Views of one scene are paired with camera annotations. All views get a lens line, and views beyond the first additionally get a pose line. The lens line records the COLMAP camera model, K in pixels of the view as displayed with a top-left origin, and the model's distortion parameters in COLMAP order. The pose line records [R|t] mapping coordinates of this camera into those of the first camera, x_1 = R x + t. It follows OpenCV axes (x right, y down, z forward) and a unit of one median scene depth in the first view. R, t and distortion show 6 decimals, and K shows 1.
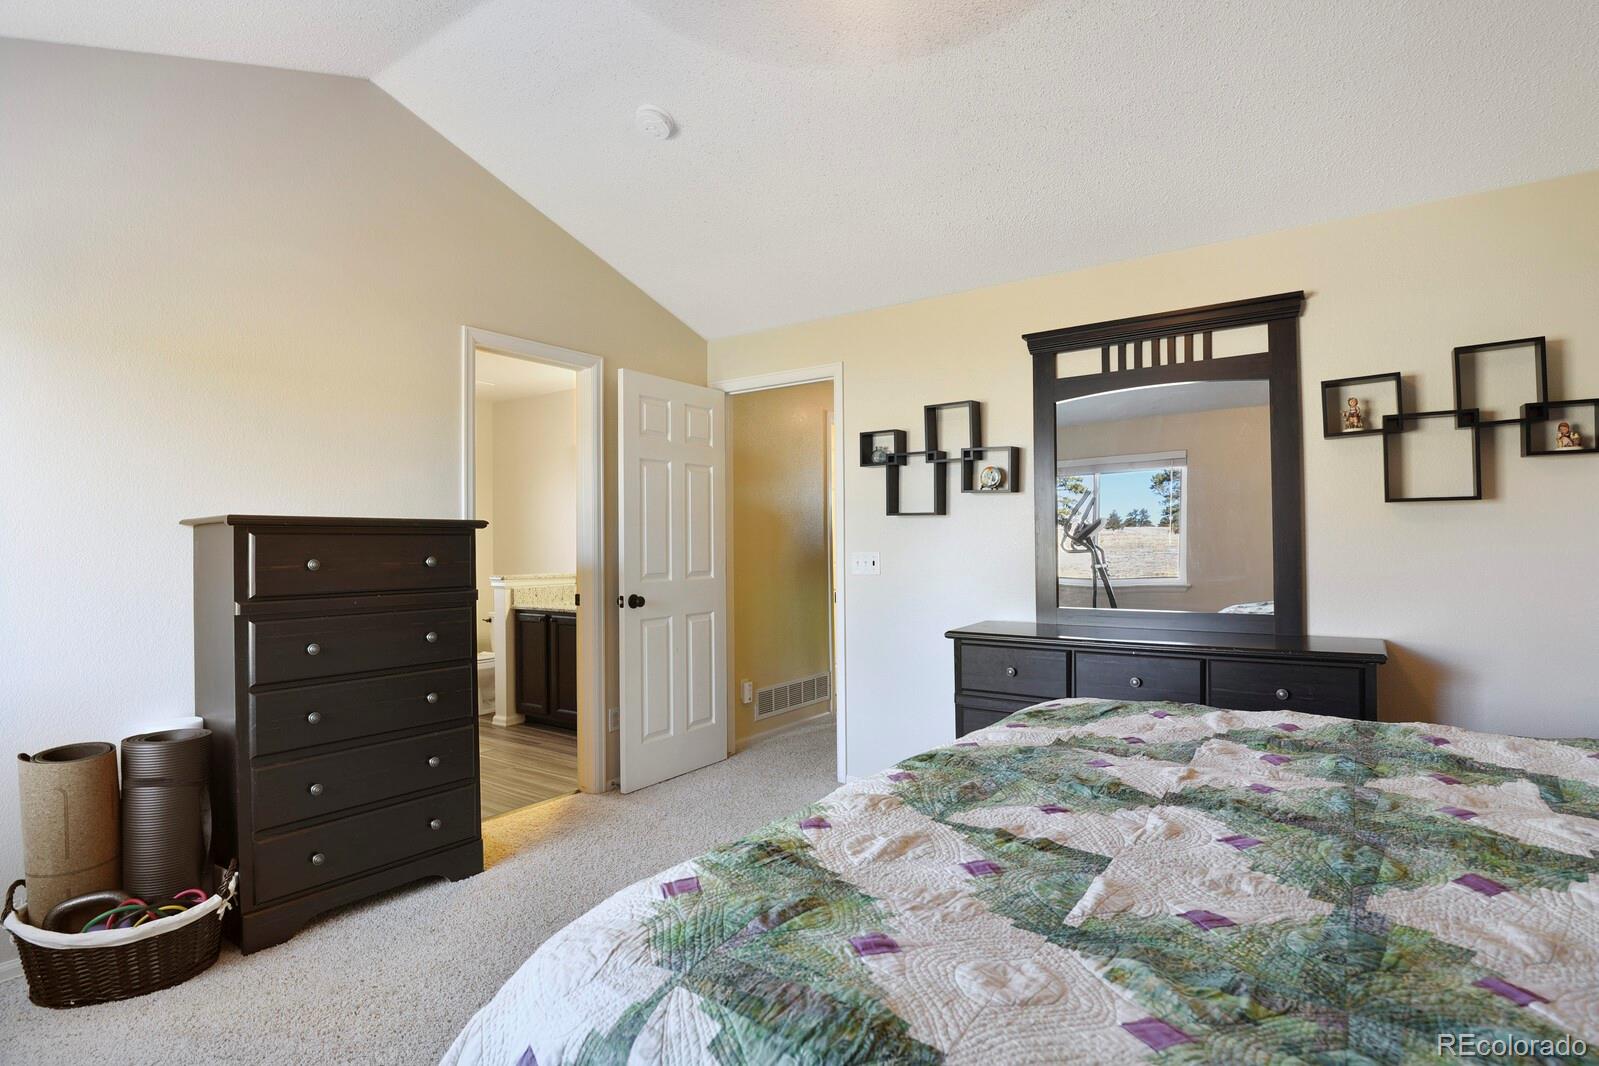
lens RADIAL K [[782.9, 0, 799.5], [0, 782.9, 533.0], [0, 0, 1]] dist [0.054659, -0.034453]
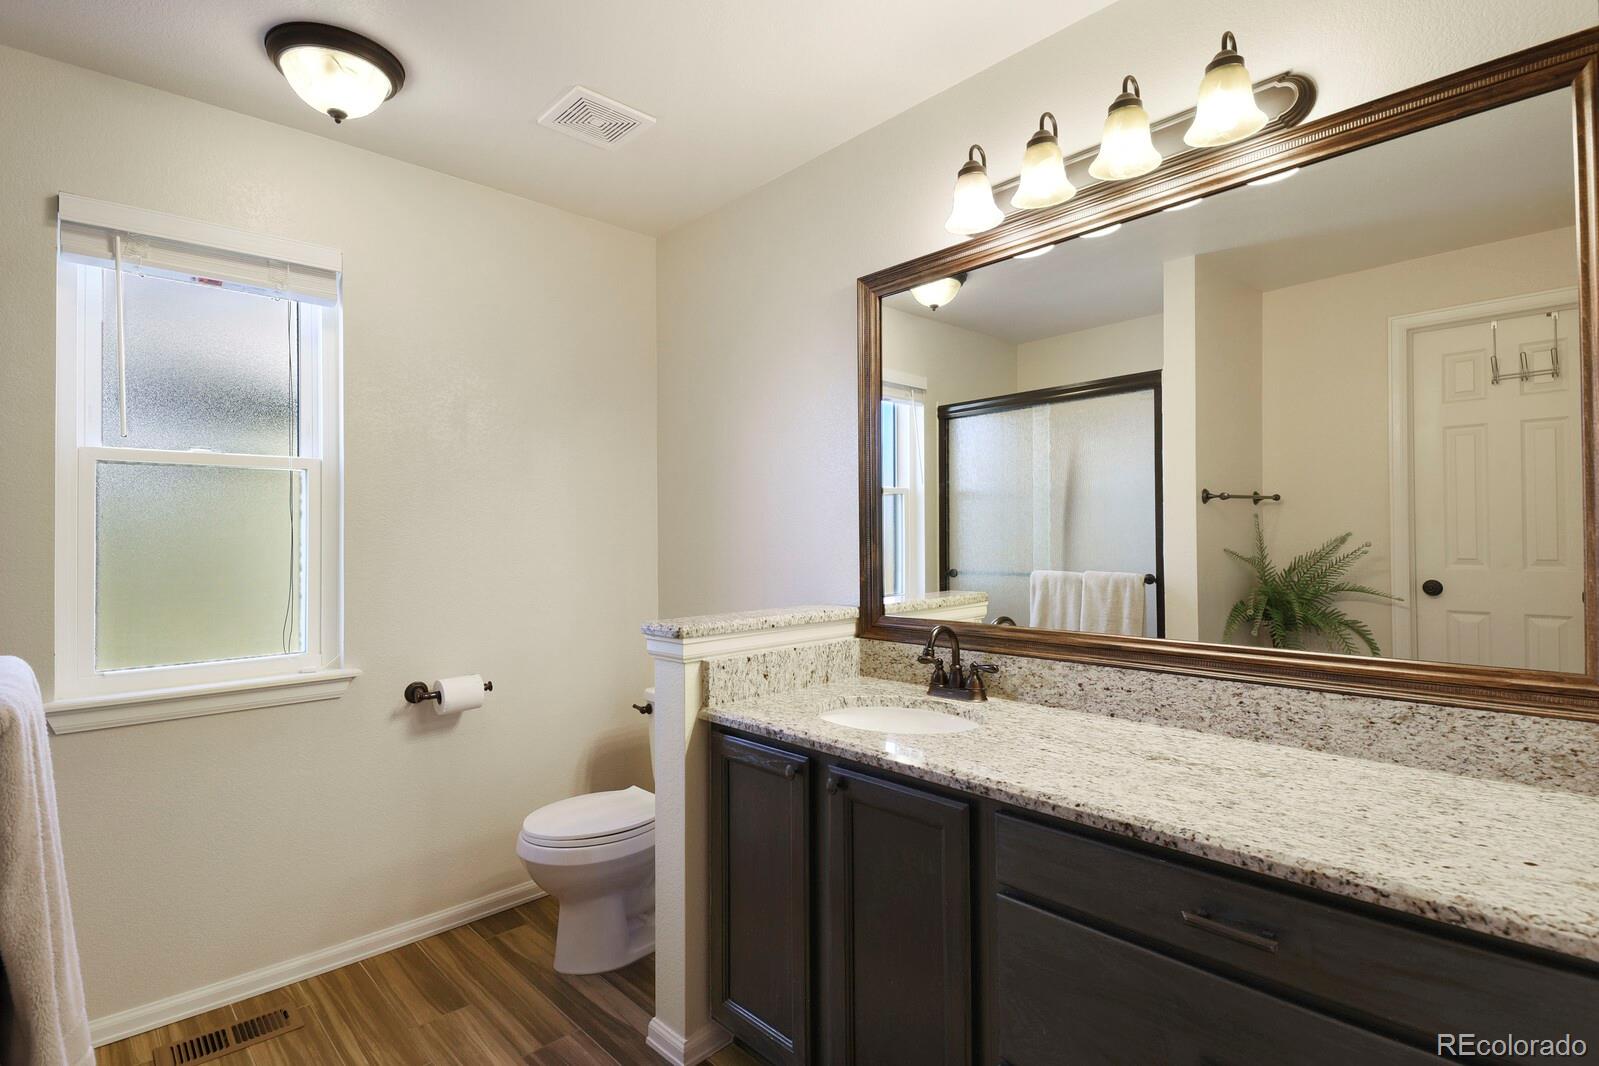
lens RADIAL K [[782.9, 0, 799.5], [0, 782.9, 533.0], [0, 0, 1]] dist [0.054659, -0.034453]
pose [[0.979794, 0.006832, -0.199892, -0.255732], [-0.005369, 0.999955, 0.007865, 0.012183], [0.199936, -0.006633, 0.979786, 0.674214]]
